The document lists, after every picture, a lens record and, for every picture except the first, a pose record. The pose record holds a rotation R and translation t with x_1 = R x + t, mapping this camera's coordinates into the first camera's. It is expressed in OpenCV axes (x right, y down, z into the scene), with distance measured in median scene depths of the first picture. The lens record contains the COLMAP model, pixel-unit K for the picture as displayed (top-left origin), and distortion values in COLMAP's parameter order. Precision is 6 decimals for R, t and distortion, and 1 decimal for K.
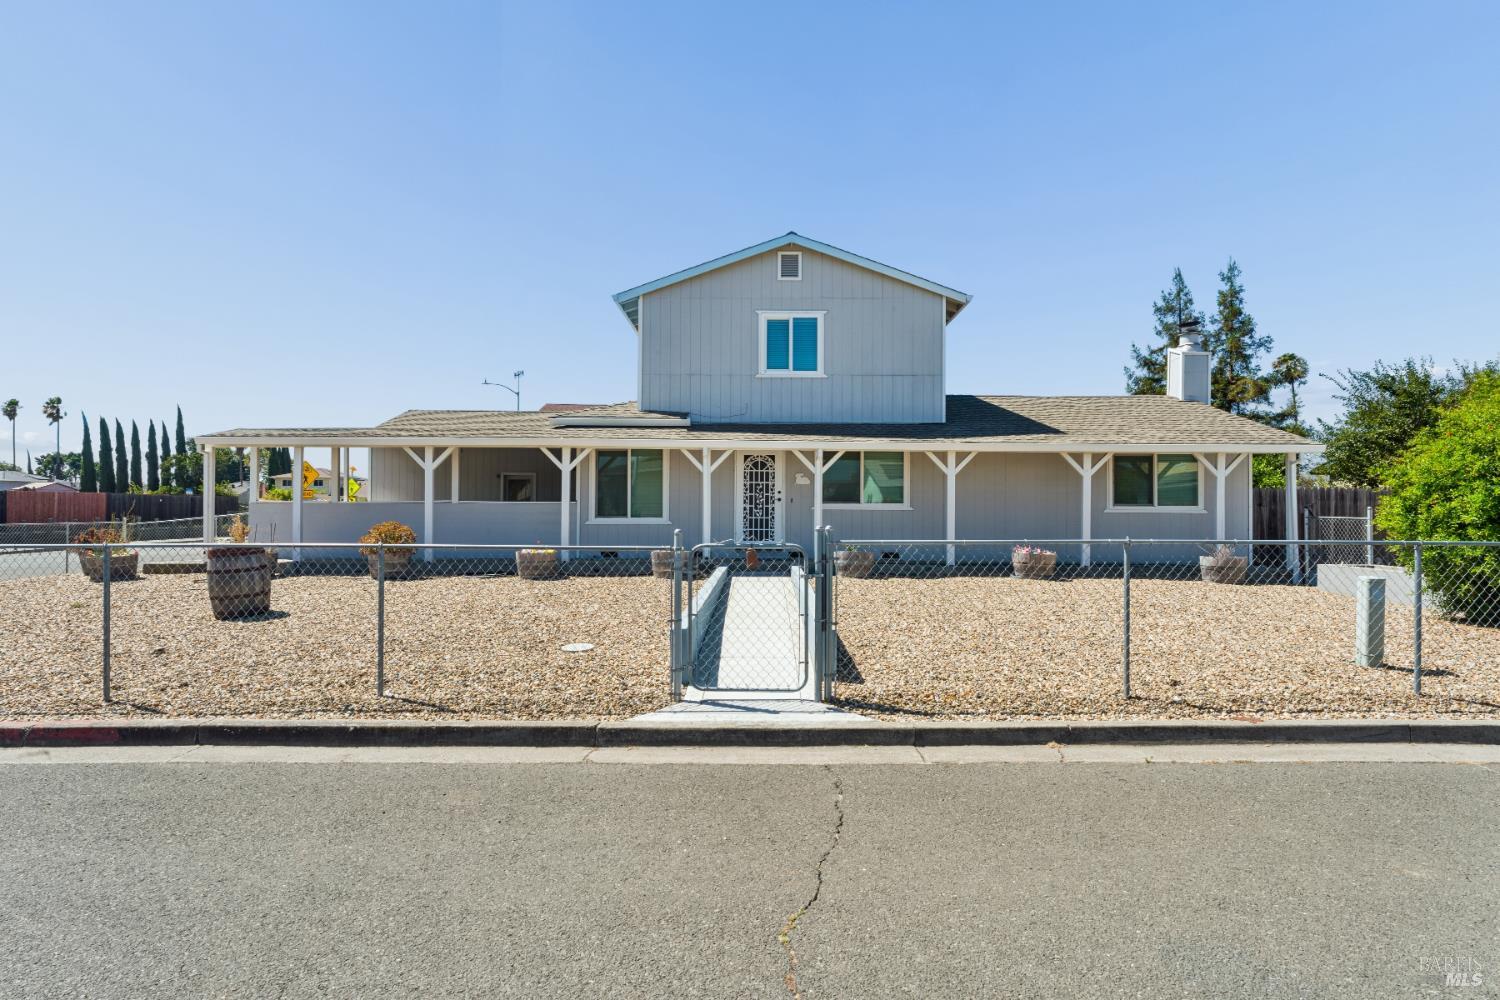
lens RADIAL K [[764.4, 0, 750.0], [0, 764.4, 500.0], [0, 0, 1]] dist [0.000958, 0.000097]
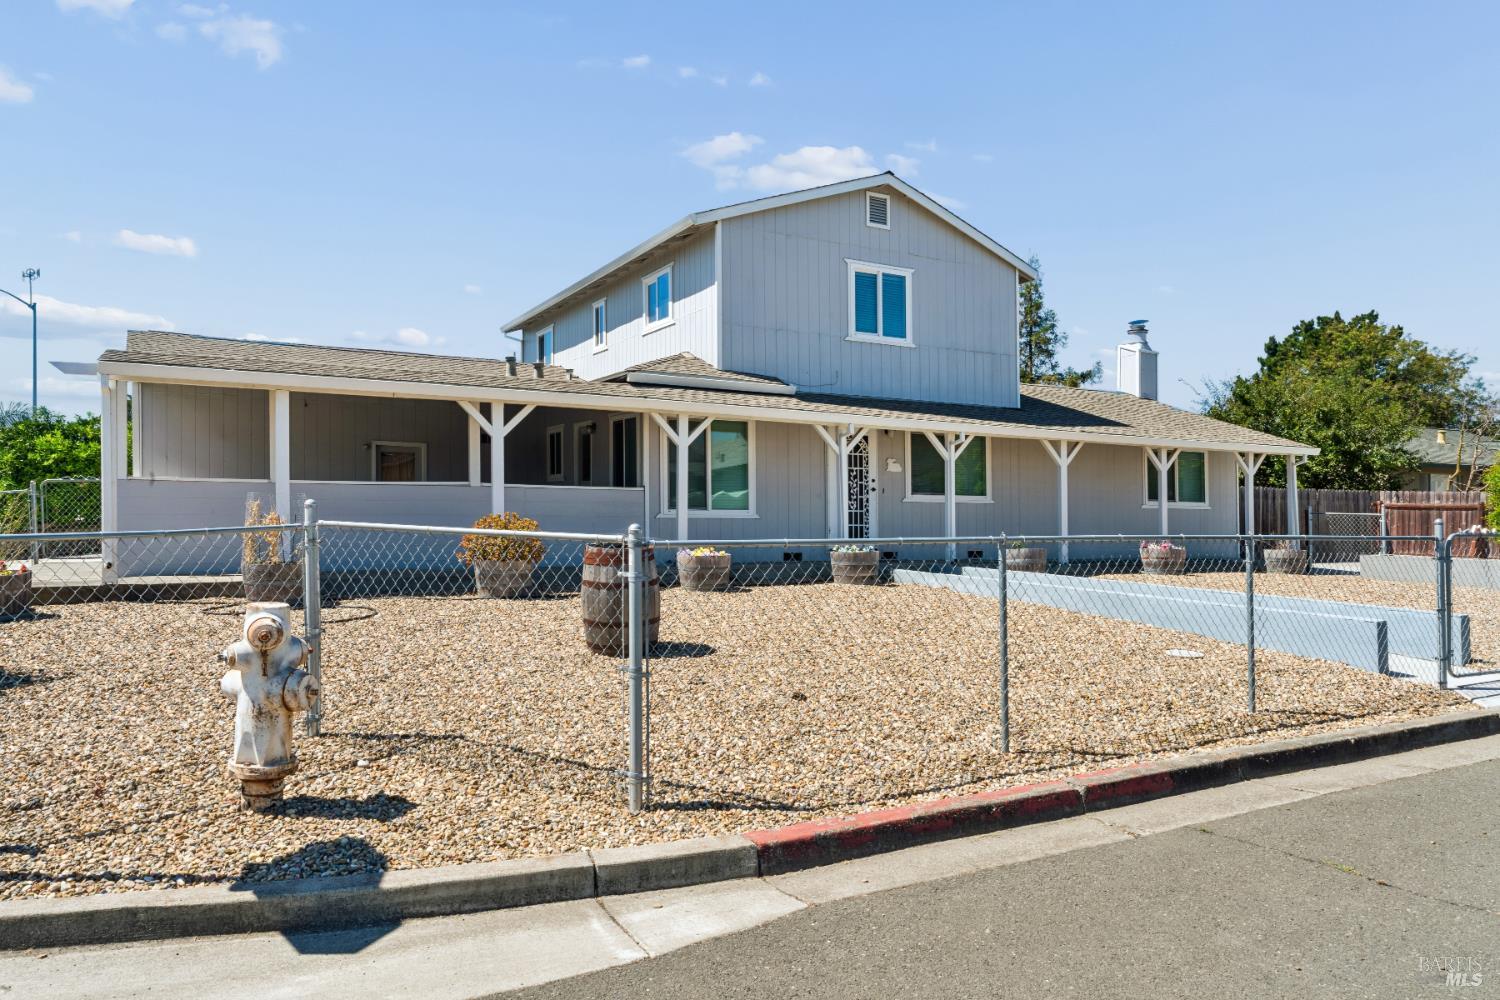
lens RADIAL K [[1004.1, 0, 750.0], [0, 1004.1, 500.0], [0, 0, 1]] dist [0.001113, -0.000003]
pose [[0.879613, 0.012599, 0.475524, -0.600931], [-0.016919, 0.999845, 0.004806, 0.008091], [-0.475390, -0.012272, 0.879690, 0.098325]]
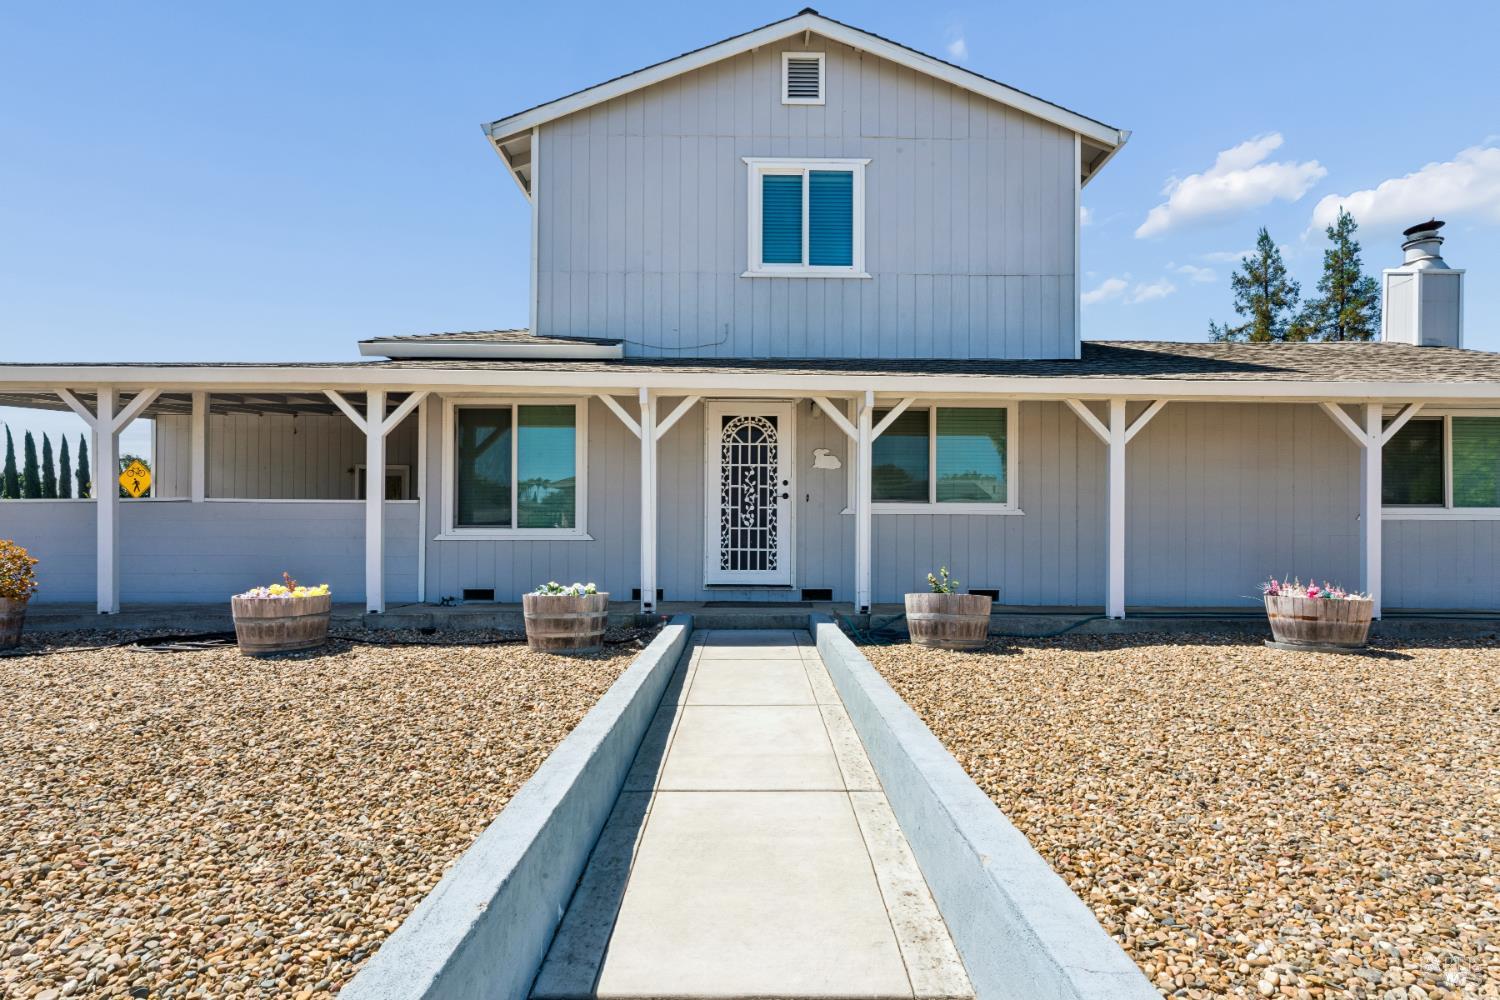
lens RADIAL K [[770.2, 0, 749.5], [0, 770.2, 542.2], [0, 0, 1]] dist [0.003155, 0.000443]
pose [[0.999850, -0.000733, 0.017295, 0.002404], [0.000326, 0.999723, 0.023528, 0.019894], [-0.017307, -0.023519, 0.999574, 0.438170]]
